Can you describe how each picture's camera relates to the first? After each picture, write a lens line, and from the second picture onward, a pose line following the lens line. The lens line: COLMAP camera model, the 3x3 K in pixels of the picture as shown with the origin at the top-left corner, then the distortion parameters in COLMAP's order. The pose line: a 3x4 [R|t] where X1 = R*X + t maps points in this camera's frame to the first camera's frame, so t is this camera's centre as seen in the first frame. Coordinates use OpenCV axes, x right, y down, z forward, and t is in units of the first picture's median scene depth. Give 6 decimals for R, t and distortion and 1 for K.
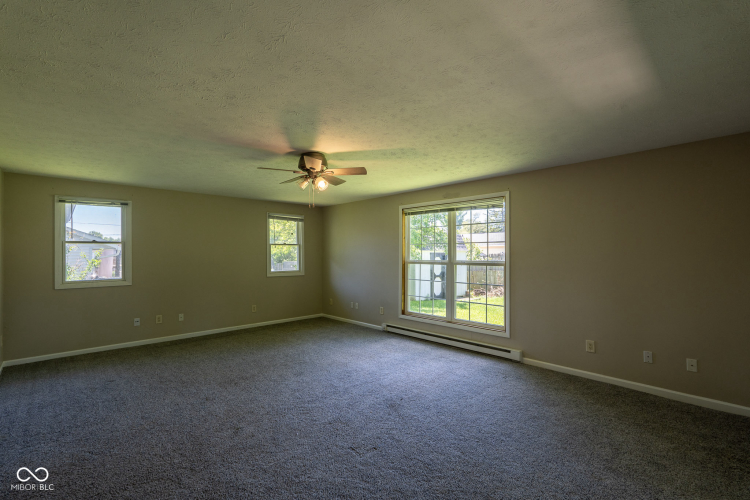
lens RADIAL K [[339.7, 0, 373.1], [0, 339.7, 237.1], [0, 0, 1]] dist [-0.001460, -0.000097]
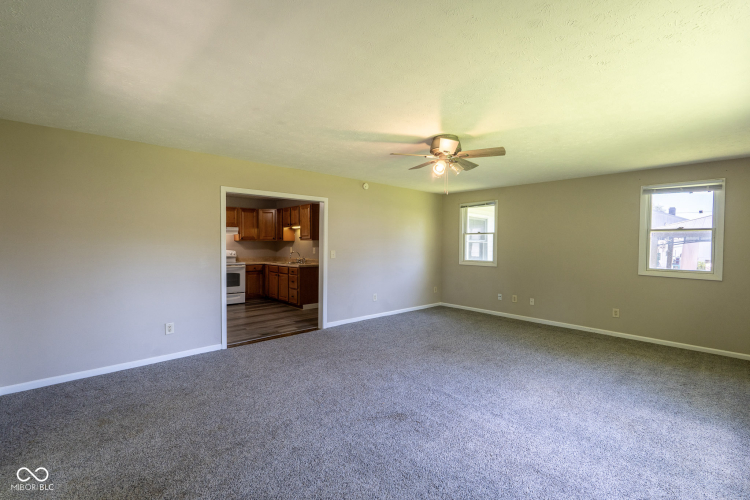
lens RADIAL K [[339.7, 0, 373.1], [0, 339.7, 237.1], [0, 0, 1]] dist [-0.001460, -0.000097]
pose [[-0.036310, -0.009055, -0.999300, 0.604866], [0.043371, 0.999003, -0.010629, 0.026099], [0.998399, -0.043726, -0.035882, 0.629039]]
